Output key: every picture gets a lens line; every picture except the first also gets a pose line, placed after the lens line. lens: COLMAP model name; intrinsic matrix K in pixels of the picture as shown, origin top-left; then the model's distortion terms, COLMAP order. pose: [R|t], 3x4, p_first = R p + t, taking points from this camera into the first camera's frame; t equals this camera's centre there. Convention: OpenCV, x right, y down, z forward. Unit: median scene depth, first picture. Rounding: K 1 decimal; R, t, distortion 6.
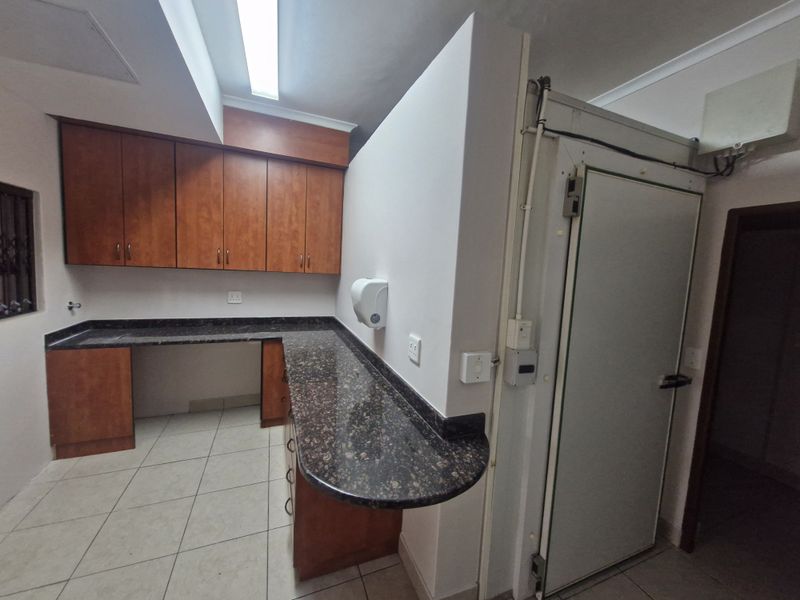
lens RADIAL K [[310.8, 0, 402.4], [0, 310.8, 296.9], [0, 0, 1]] dist [-0.001862, -0.001670]
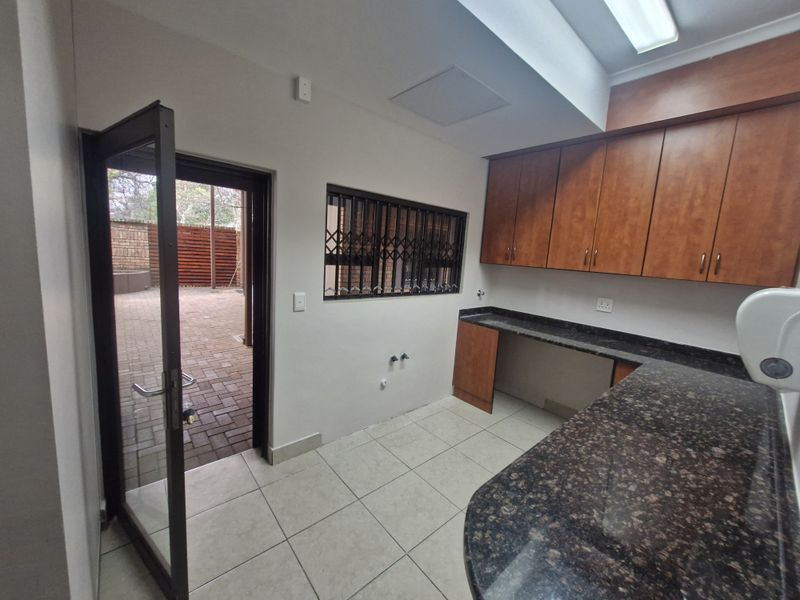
lens RADIAL K [[310.8, 0, 397.0], [0, 310.8, 294.9], [0, 0, 1]] dist [-0.001862, -0.001670]
pose [[0.314984, 0.100504, -0.943761, 0.122761], [-0.145771, 0.987702, 0.056532, 0.011016], [0.937836, 0.119766, 0.325761, 0.195139]]
